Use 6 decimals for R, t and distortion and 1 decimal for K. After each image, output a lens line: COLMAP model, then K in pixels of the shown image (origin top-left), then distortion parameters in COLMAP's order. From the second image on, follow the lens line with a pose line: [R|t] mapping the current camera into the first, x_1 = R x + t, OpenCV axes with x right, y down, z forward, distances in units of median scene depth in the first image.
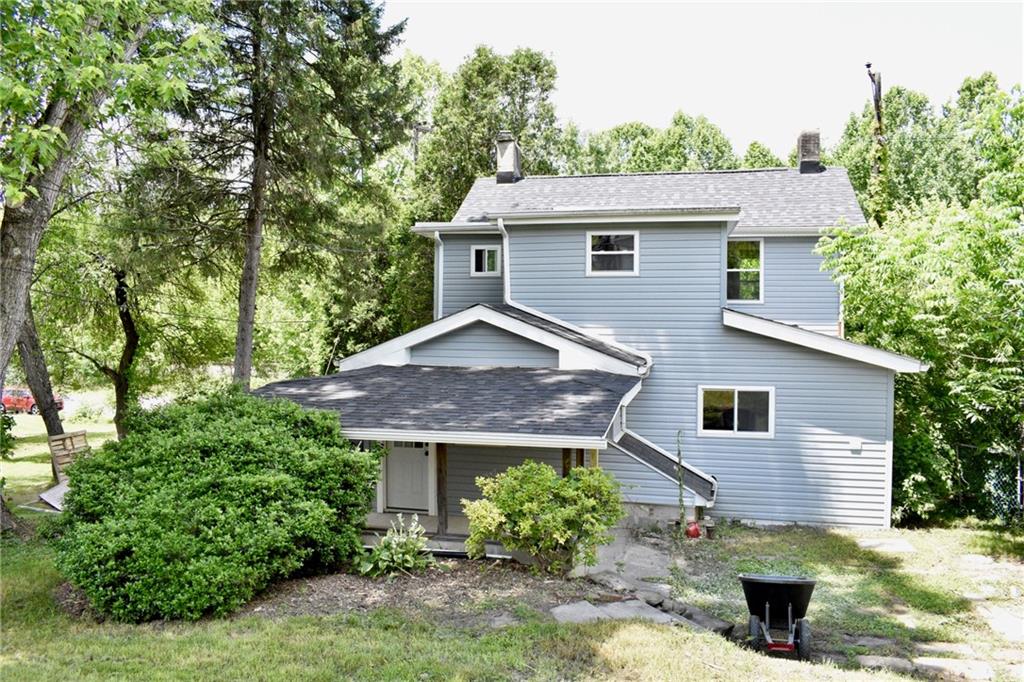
lens RADIAL K [[804.1, 0, 512.0], [0, 804.1, 342.6], [0, 0, 1]] dist [-0.096842, 0.015718]
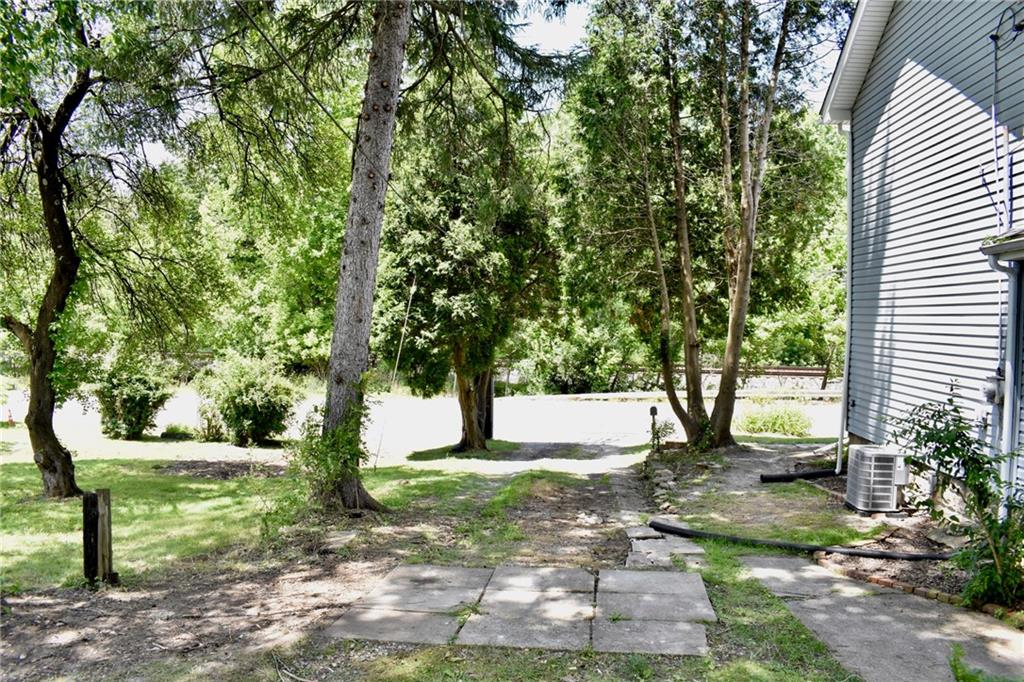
lens RADIAL K [[804.1, 0, 509.8], [0, 804.1, 338.8], [0, 0, 1]] dist [-0.096842, 0.015718]
pose [[0.995142, 0.017150, 0.096944, -0.207998], [-0.016982, 0.999853, -0.002563, 0.034906], [-0.096973, 0.000904, 0.995287, 0.398465]]
